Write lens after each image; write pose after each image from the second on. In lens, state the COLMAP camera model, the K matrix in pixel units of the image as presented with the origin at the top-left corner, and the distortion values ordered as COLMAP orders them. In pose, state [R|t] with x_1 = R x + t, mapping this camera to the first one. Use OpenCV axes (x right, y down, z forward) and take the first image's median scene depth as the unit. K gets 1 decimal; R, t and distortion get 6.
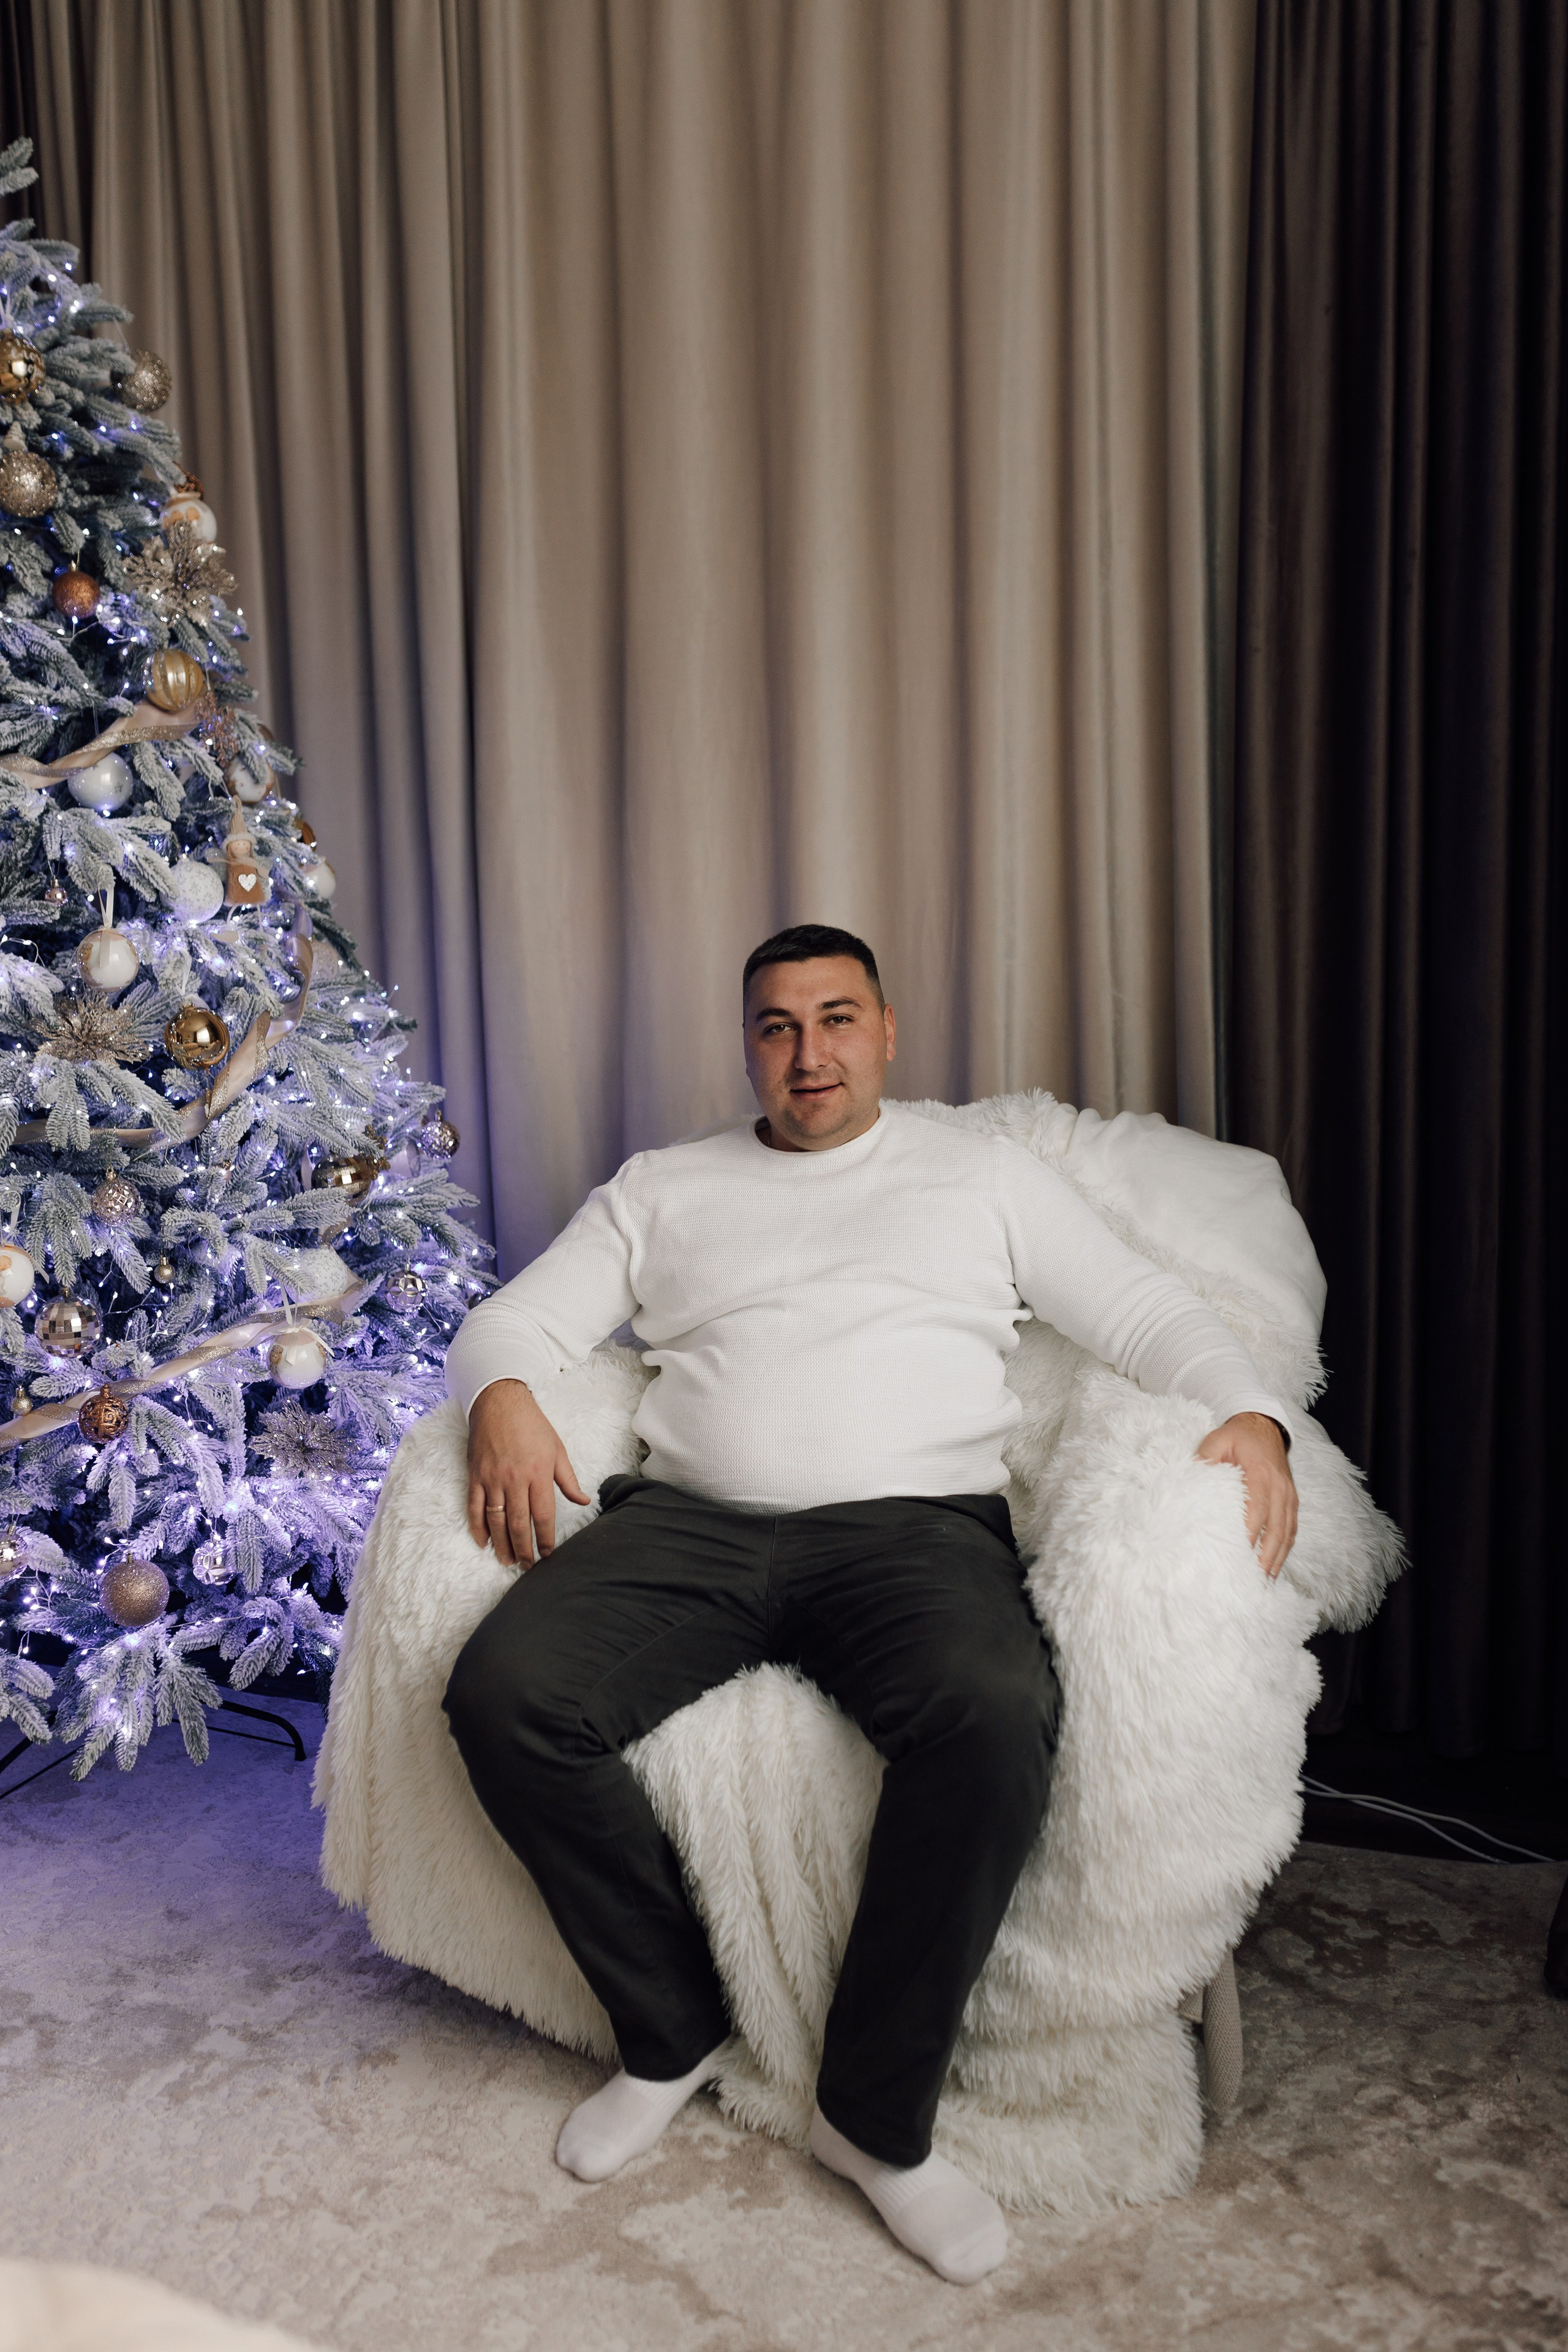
lens RADIAL K [[2328.7, 0, 784.0], [0, 2328.7, 1176.0], [0, 0, 1]] dist [-0.006861, 0.011037]
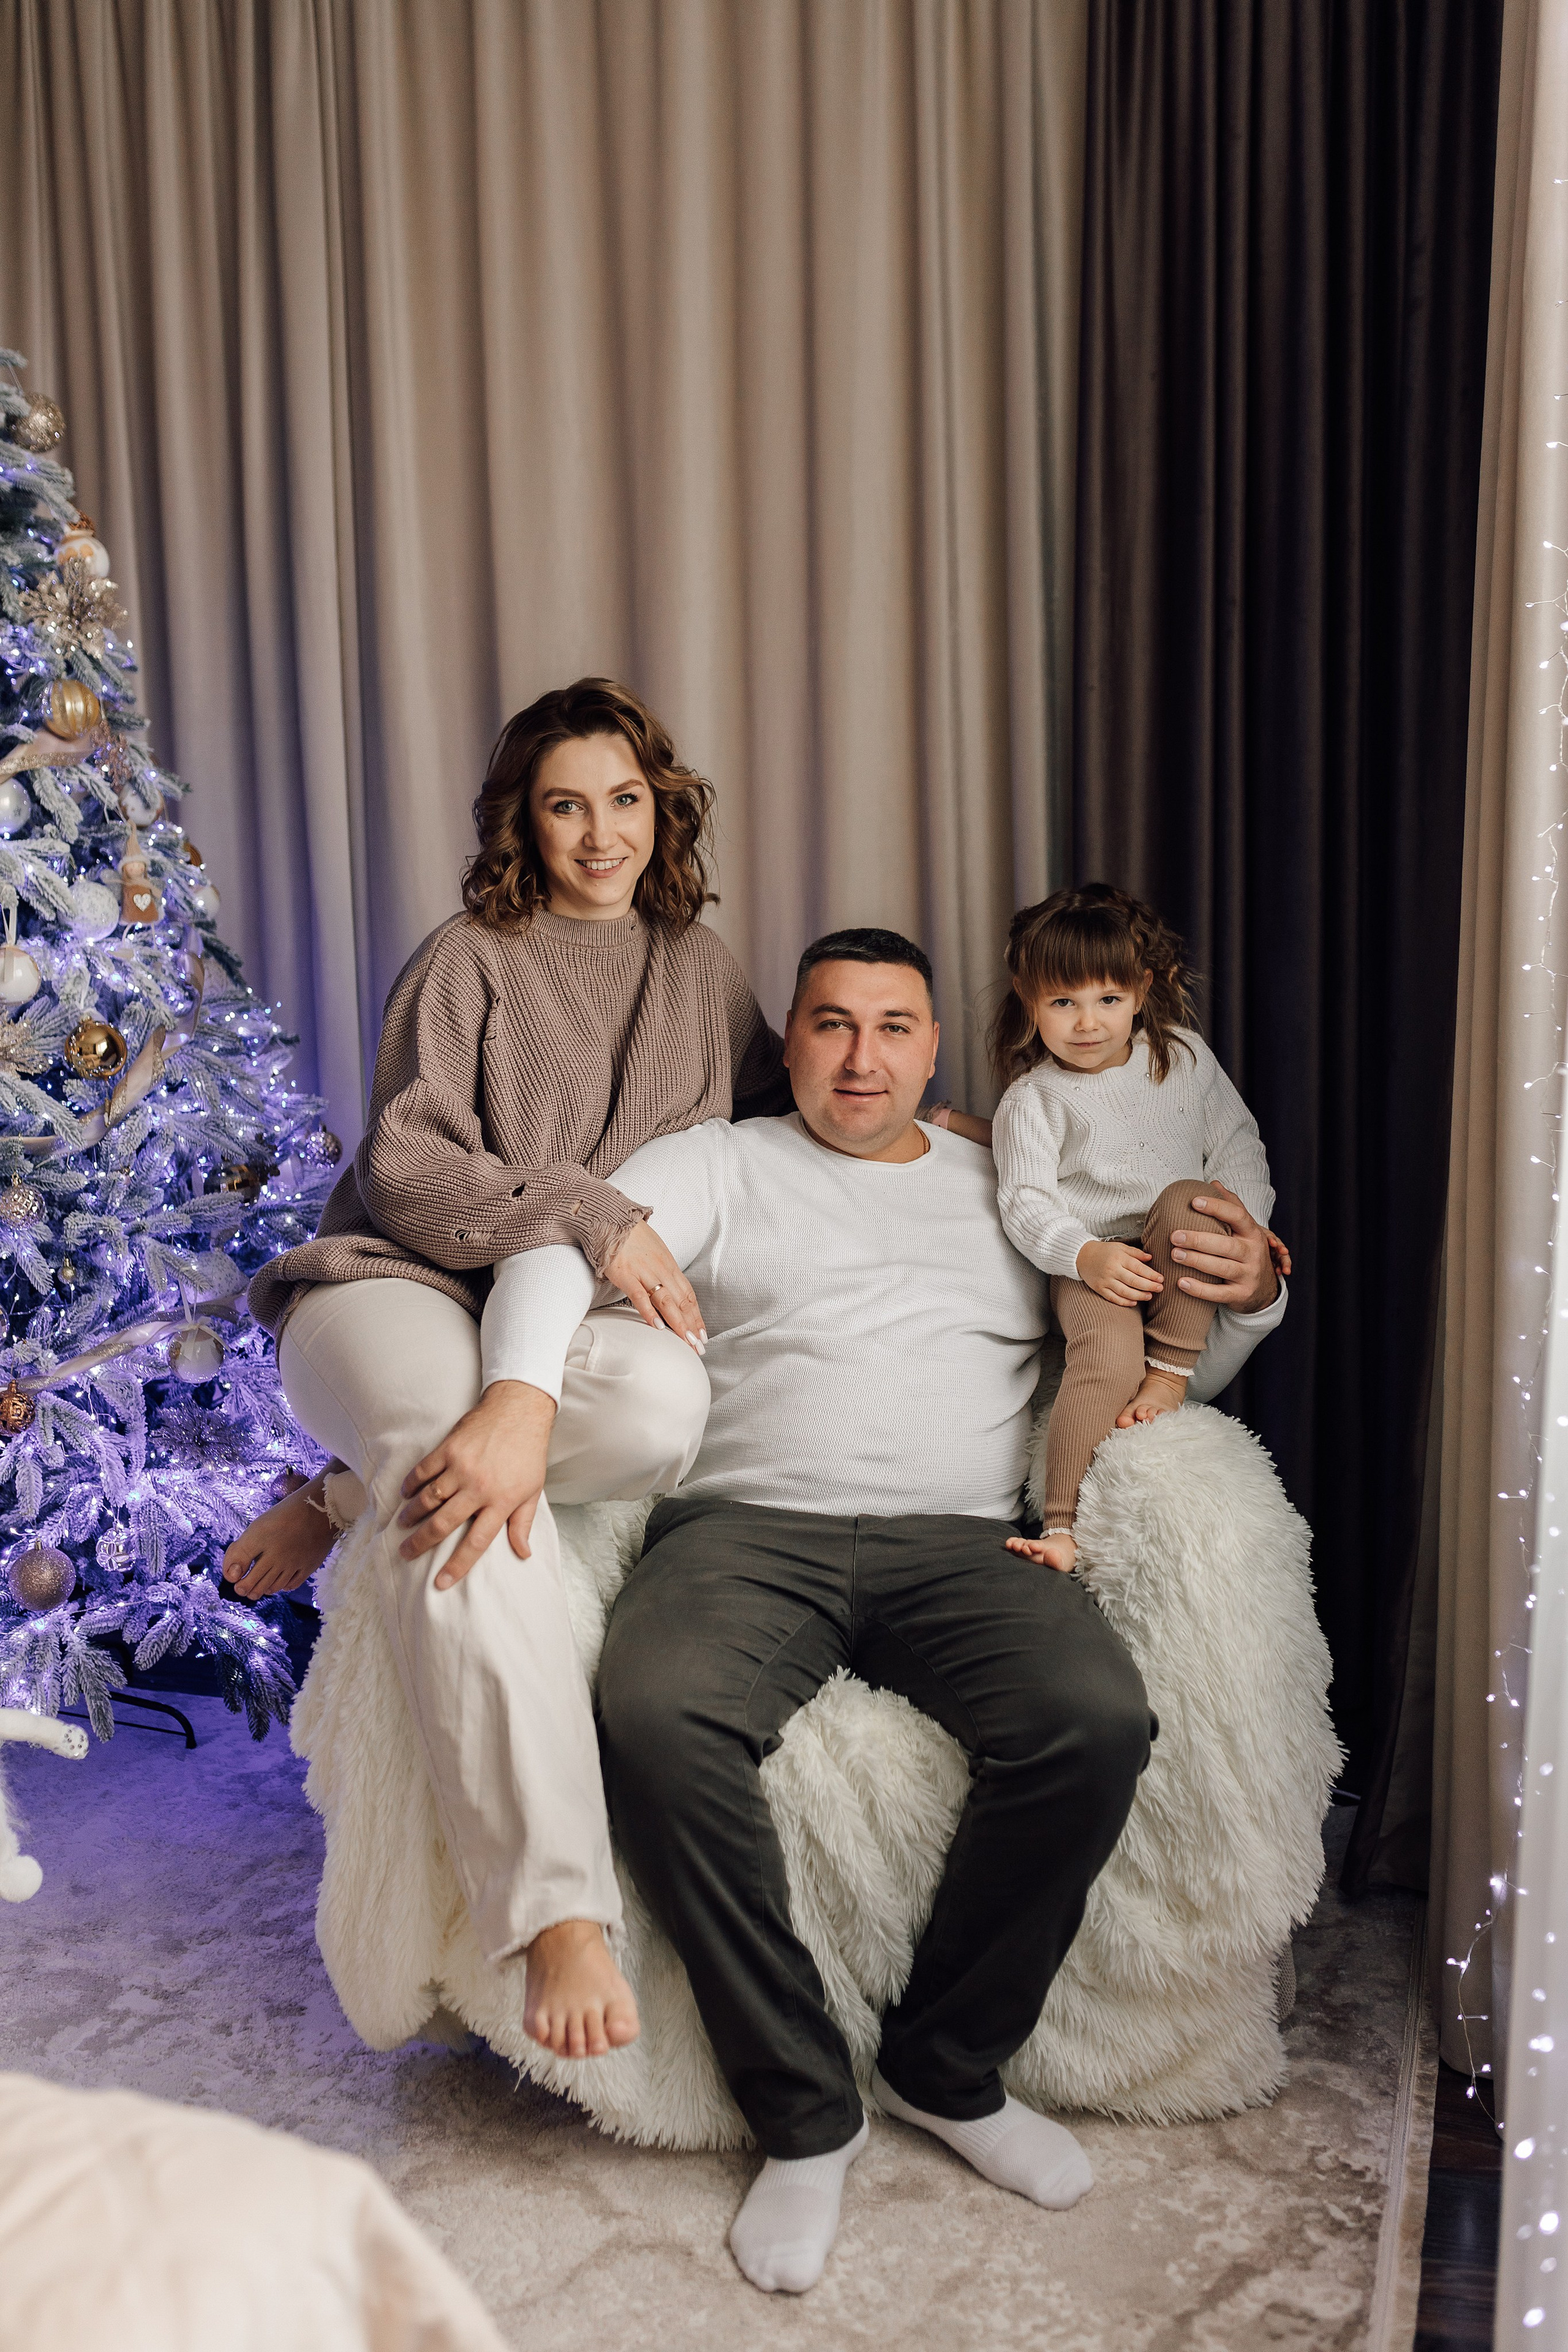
lens RADIAL K [[2469.8, 0, 784.0], [0, 2469.8, 1176.0], [0, 0, 1]] dist [0.011228, 0.002740]
pose [[0.997222, -0.007083, 0.074143, -0.026525], [0.008541, 0.999776, -0.019376, 0.021572], [-0.073989, 0.019956, 0.997059, -0.131277]]
